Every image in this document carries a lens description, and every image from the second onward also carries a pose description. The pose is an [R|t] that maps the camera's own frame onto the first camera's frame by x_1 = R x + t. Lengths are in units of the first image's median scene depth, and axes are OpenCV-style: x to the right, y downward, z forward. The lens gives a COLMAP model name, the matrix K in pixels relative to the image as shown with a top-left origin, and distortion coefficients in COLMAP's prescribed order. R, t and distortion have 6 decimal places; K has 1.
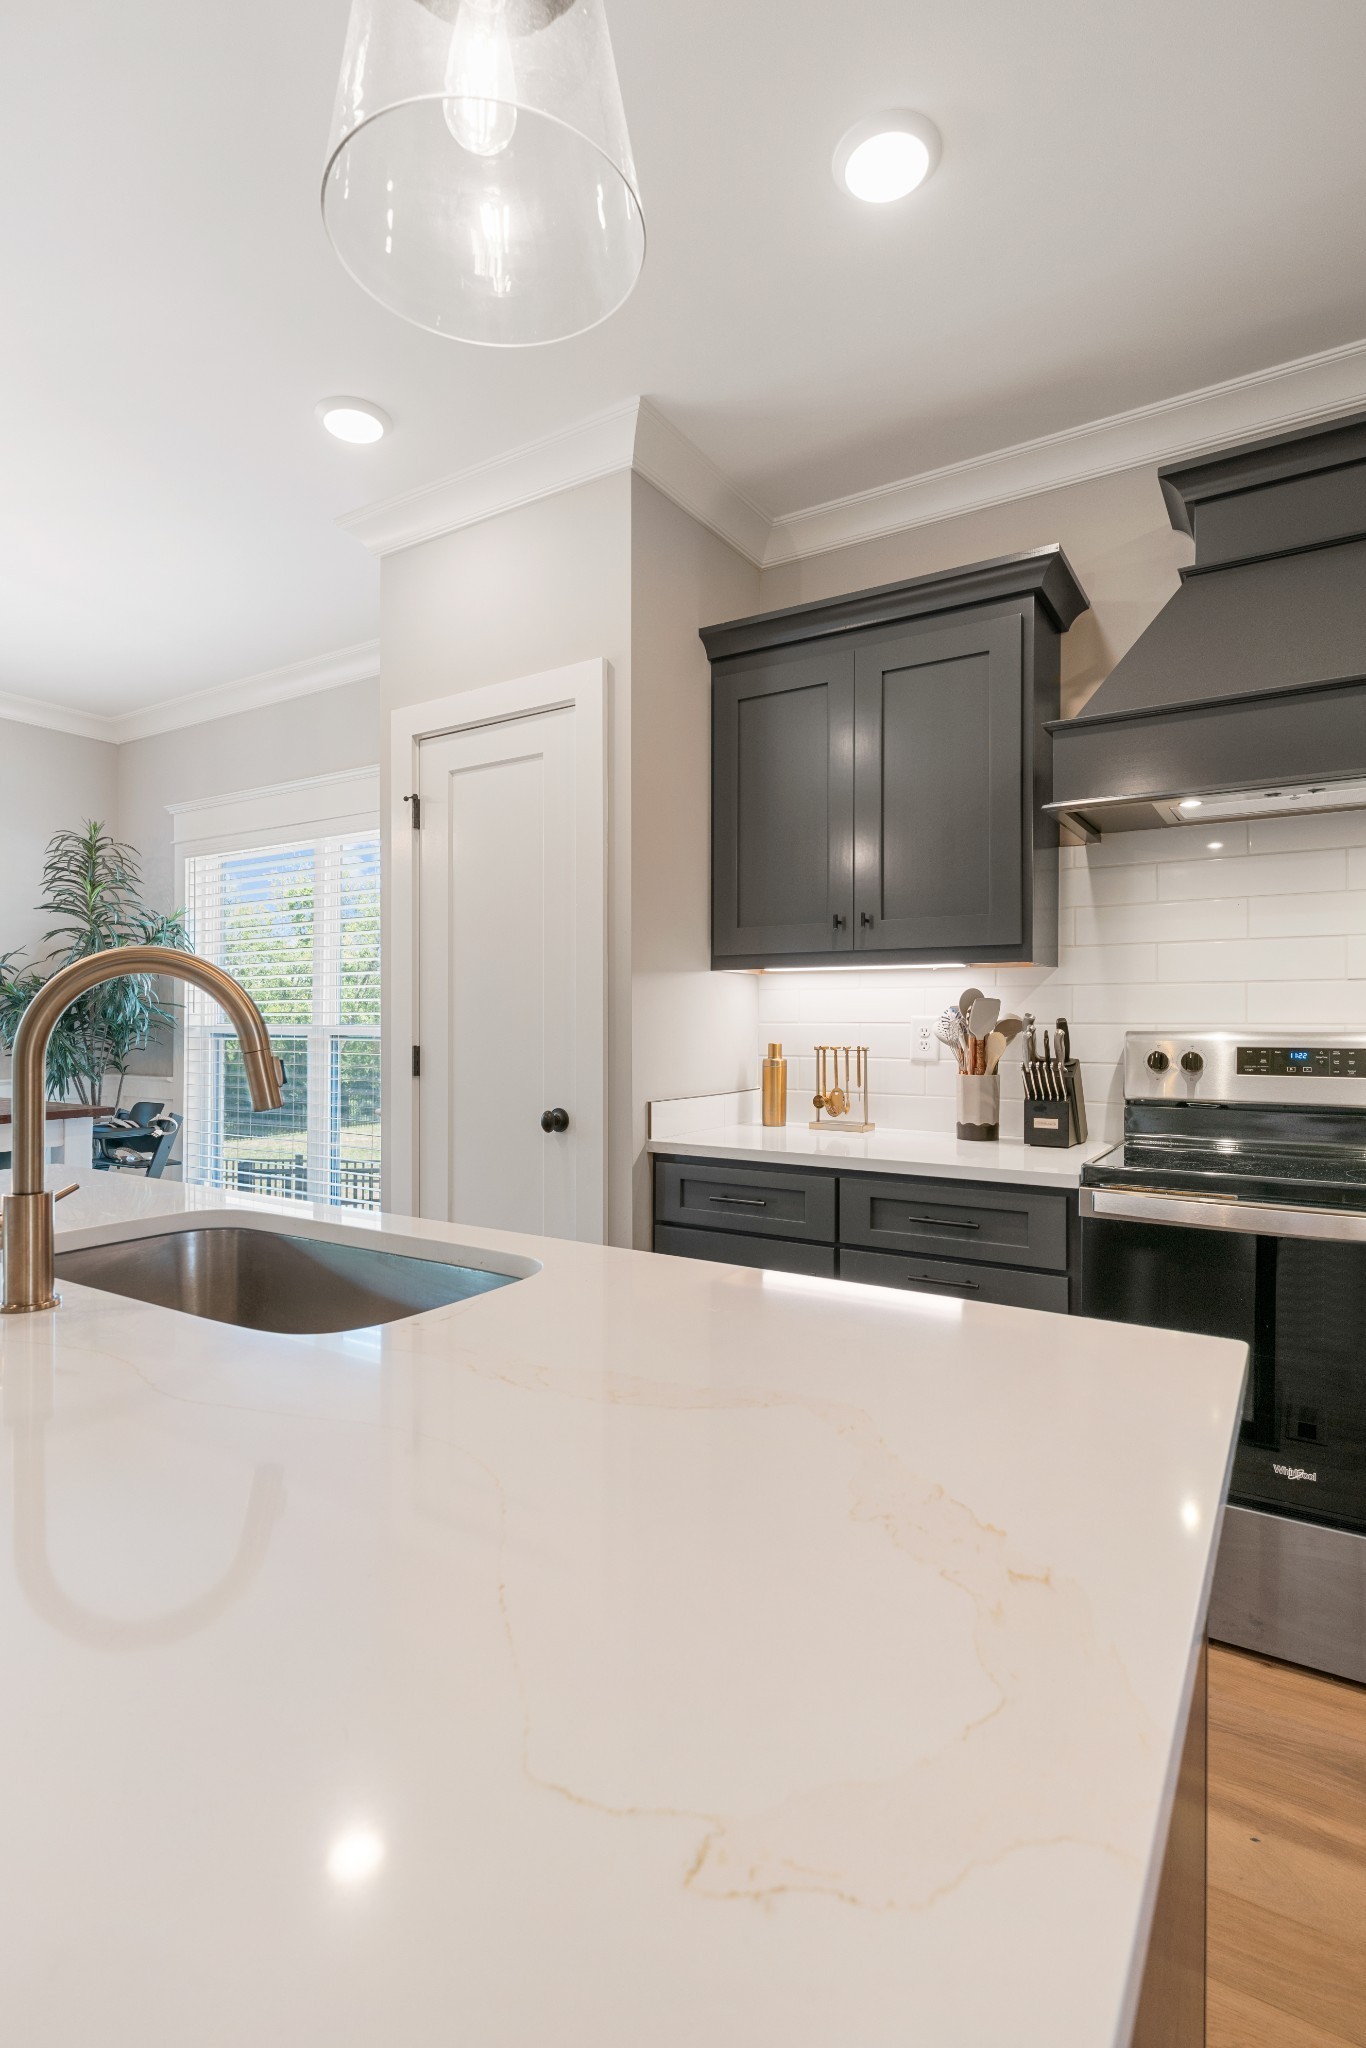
lens RADIAL K [[1001.0, 0, 683.0], [0, 1001.0, 1024.0], [0, 0, 1]] dist [0.003547, -0.000531]
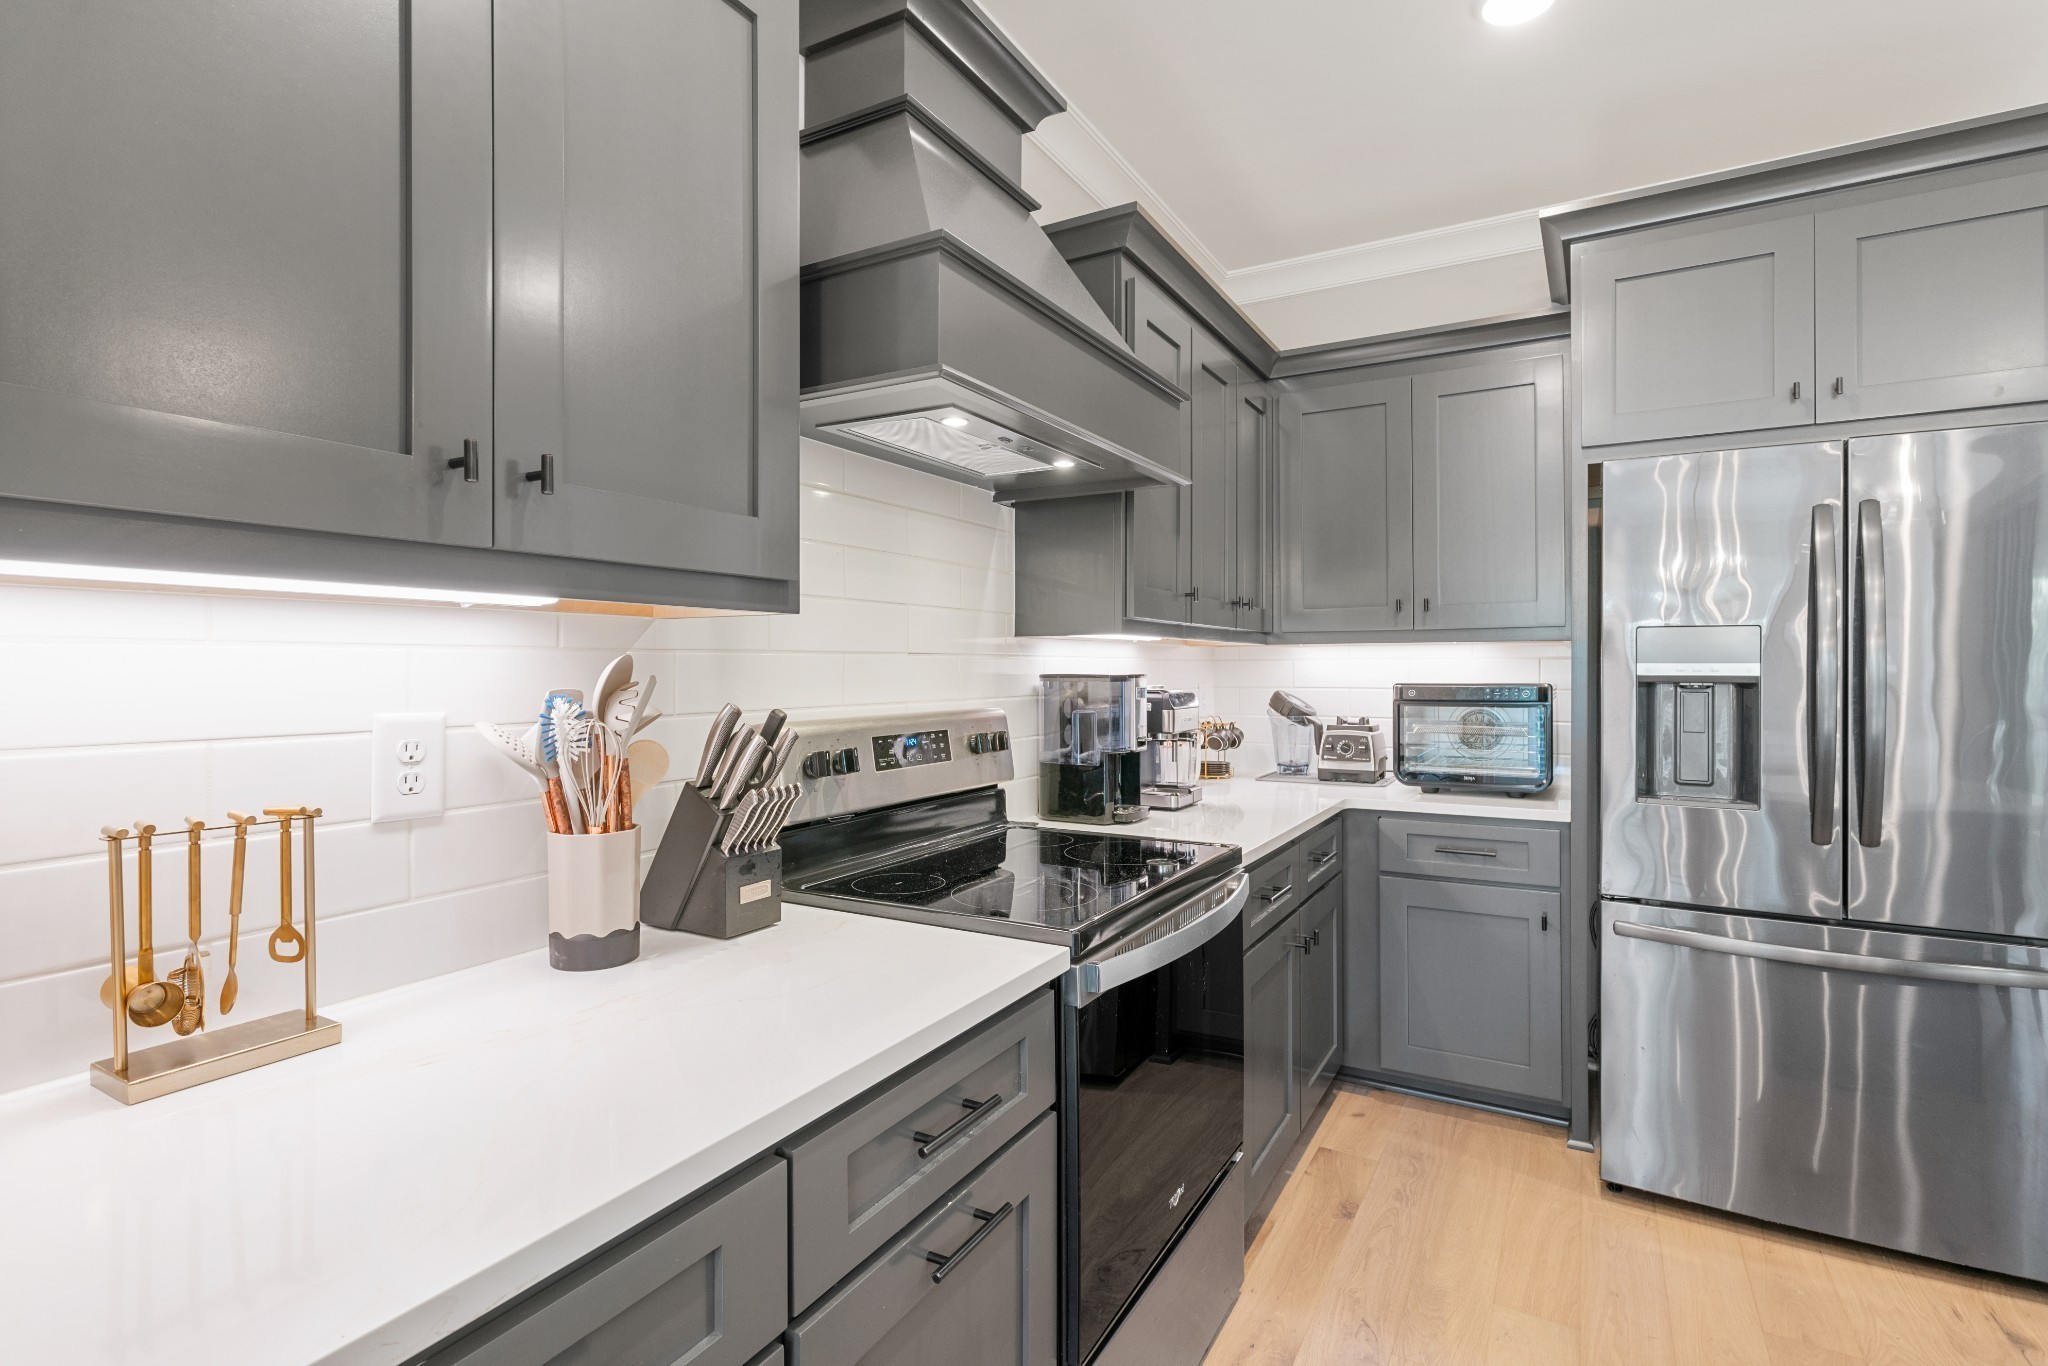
lens RADIAL K [[974.1, 0, 1017.0], [0, 974.1, 678.9], [0, 0, 1]] dist [0.004048, 0.000978]
pose [[-0.044031, -0.014711, 0.998922, -0.181252], [0.003086, 0.999885, 0.014861, -0.027941], [-0.999025, 0.003737, -0.043981, 0.758431]]
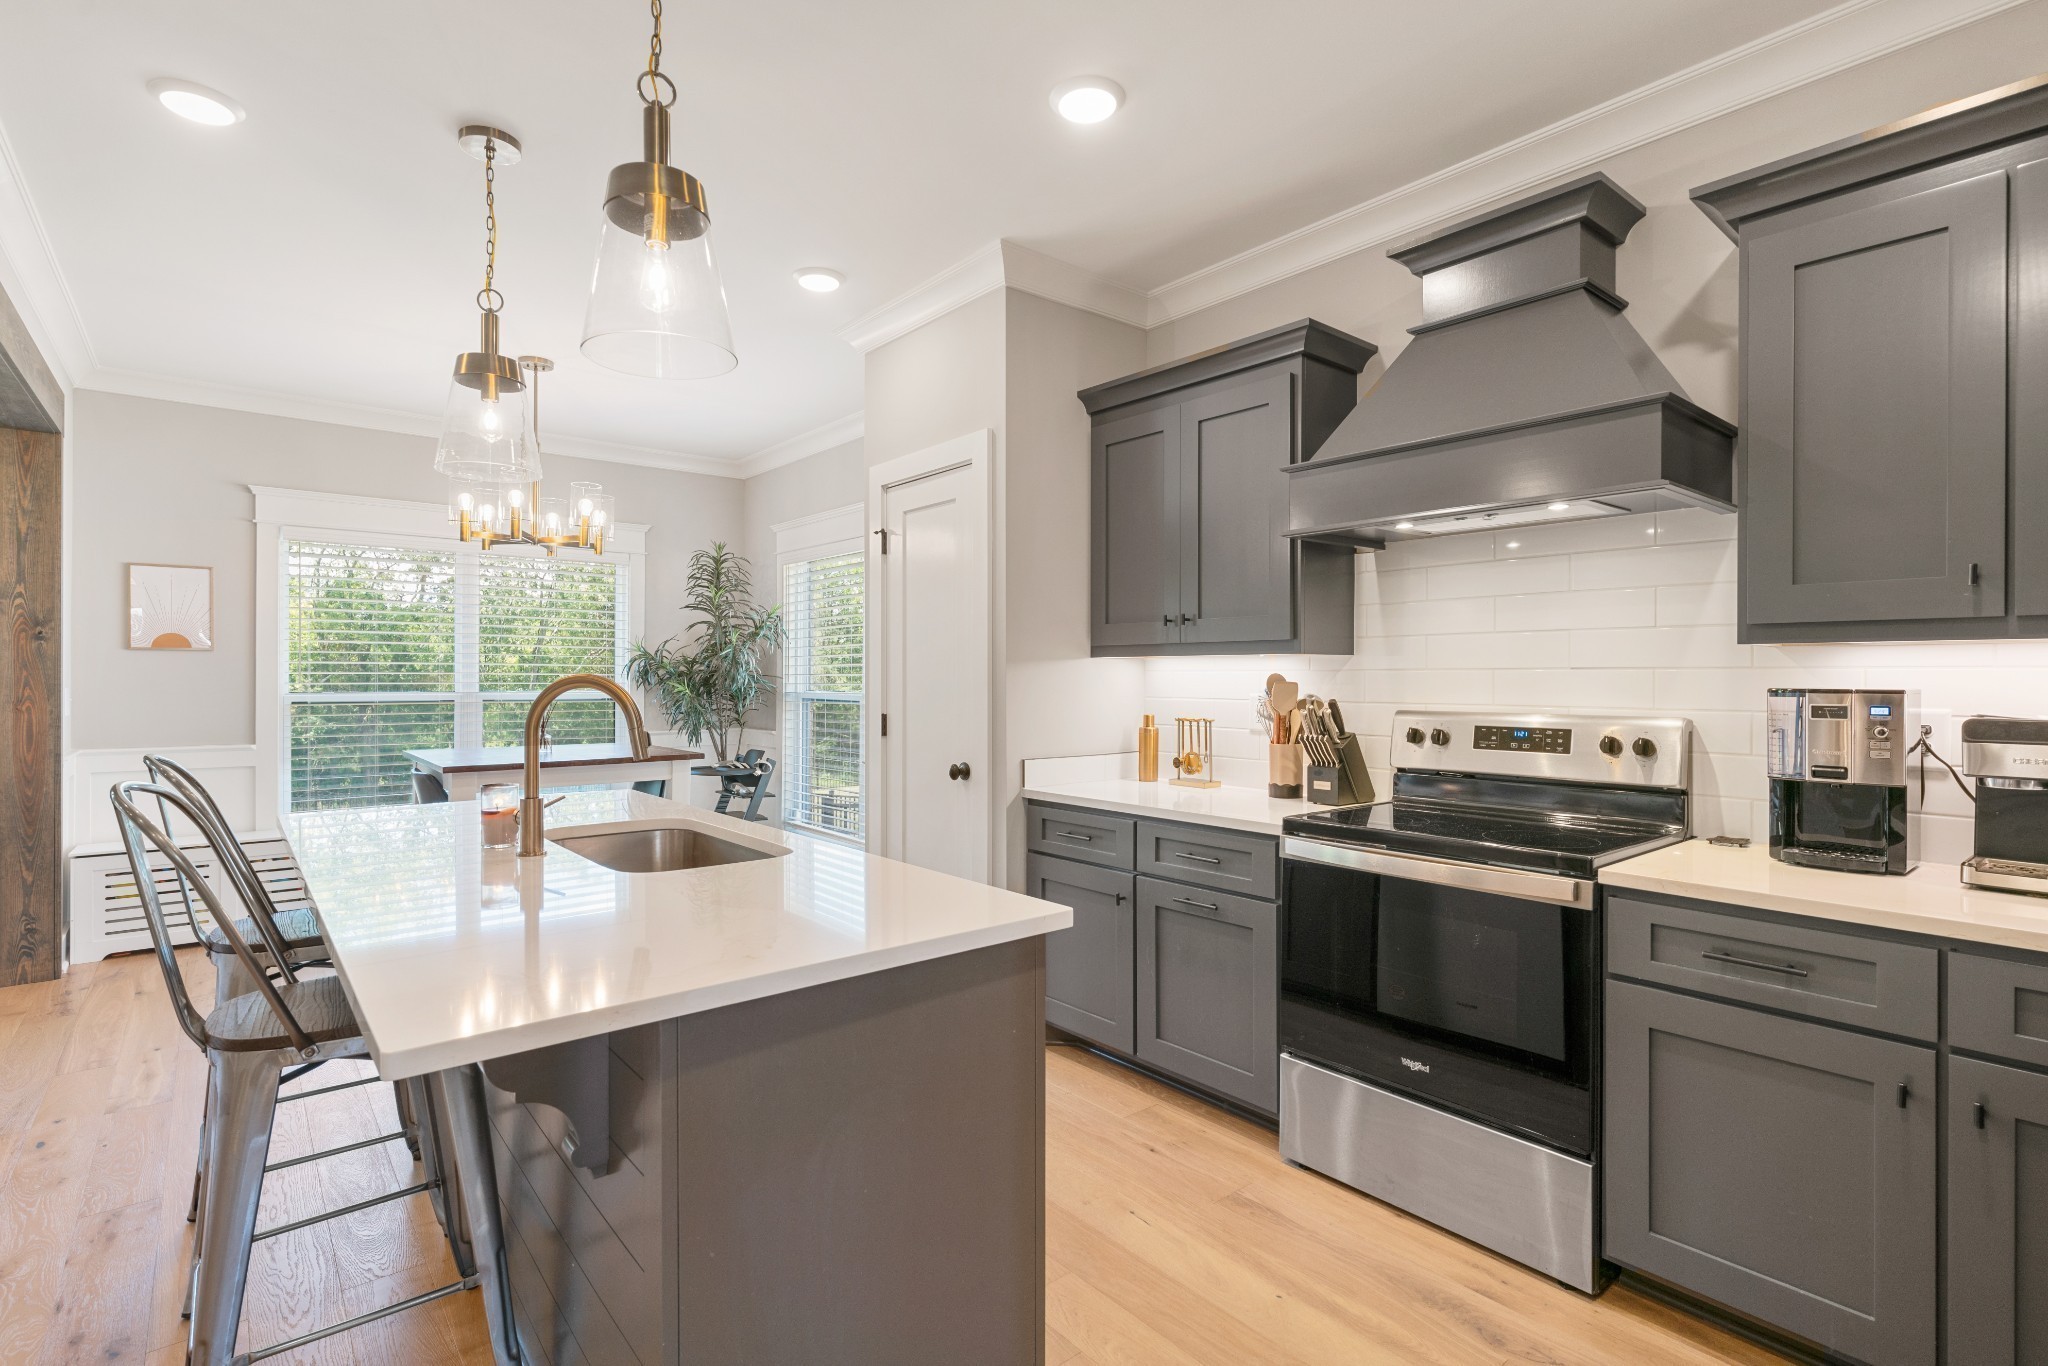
lens RADIAL K [[974.1, 0, 1017.0], [0, 974.1, 678.9], [0, 0, 1]] dist [0.004048, 0.000978]
pose [[0.950799, -0.000027, -0.309809, 0.327111], [-0.000202, 1.000000, -0.000707, -0.025386], [0.309809, 0.000735, 0.950799, -0.209638]]
